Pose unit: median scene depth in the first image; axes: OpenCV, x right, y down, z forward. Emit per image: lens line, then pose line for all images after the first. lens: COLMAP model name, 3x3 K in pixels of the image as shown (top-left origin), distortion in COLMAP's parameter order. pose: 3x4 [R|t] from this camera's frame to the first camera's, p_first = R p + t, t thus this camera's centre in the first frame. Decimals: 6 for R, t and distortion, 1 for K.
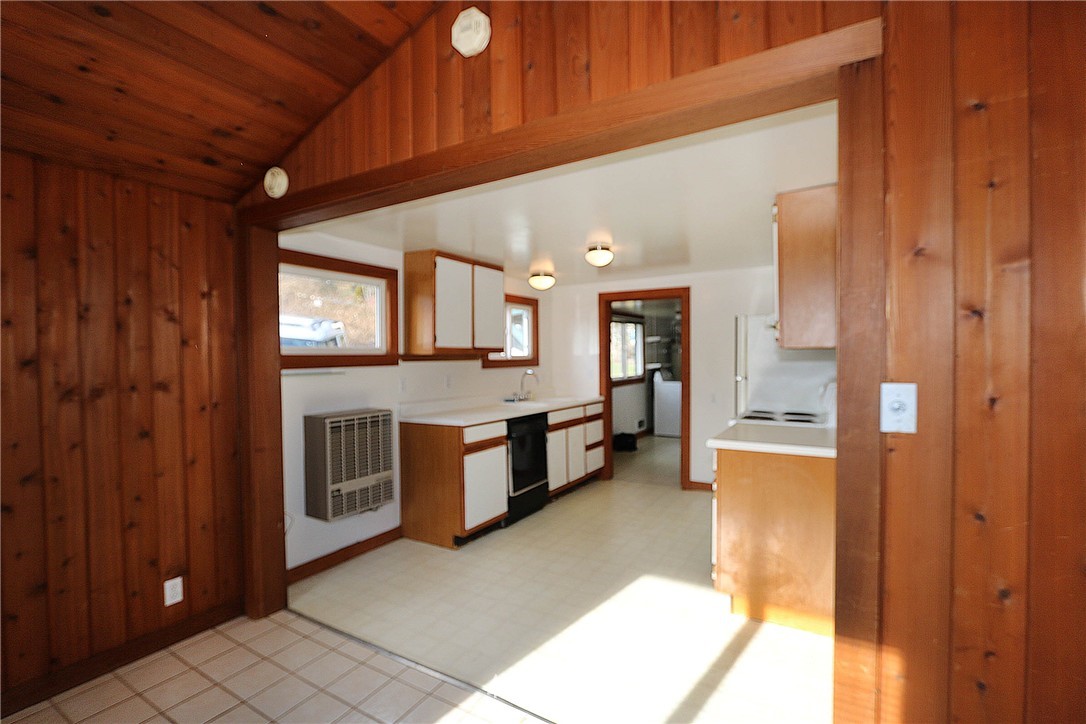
lens RADIAL K [[506.4, 0, 541.6], [0, 506.4, 360.0], [0, 0, 1]] dist [0.016356, 0.000243]
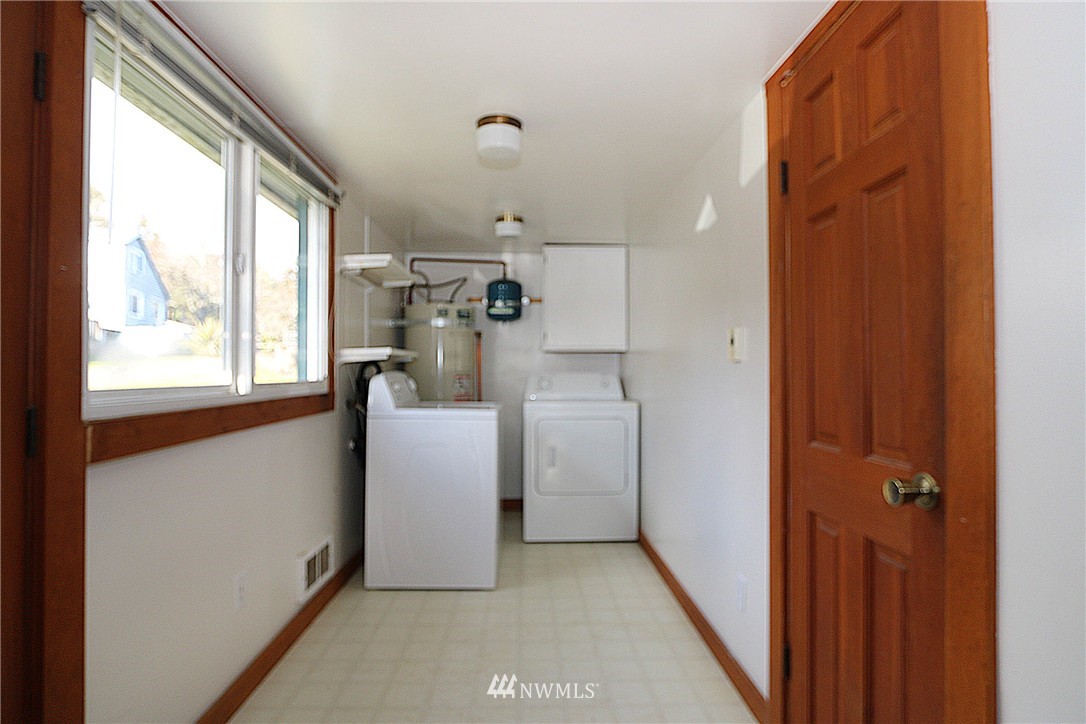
lens RADIAL K [[577.2, 0, 545.4], [0, 577.2, 363.7], [0, 0, 1]] dist [0.000014, 0.000065]
pose [[0.841171, 0.023387, 0.540264, 0.229404], [-0.009212, 0.999539, -0.028925, 0.047795], [-0.540691, 0.019354, 0.840999, 1.187930]]
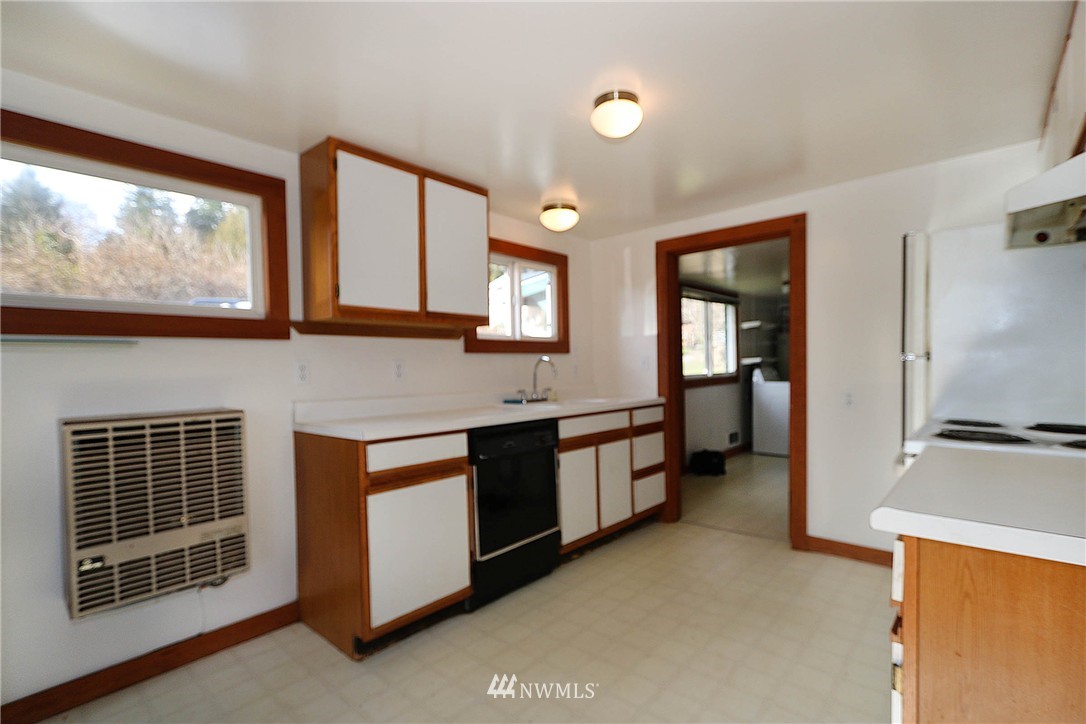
lens RADIAL K [[506.4, 0, 540.8], [0, 506.4, 373.5], [0, 0, 1]] dist [0.016356, 0.000243]
pose [[0.981691, -0.005196, -0.190409, 0.104209], [0.007045, 0.999934, 0.009034, 0.038997], [0.190350, -0.010210, 0.981663, 0.365435]]
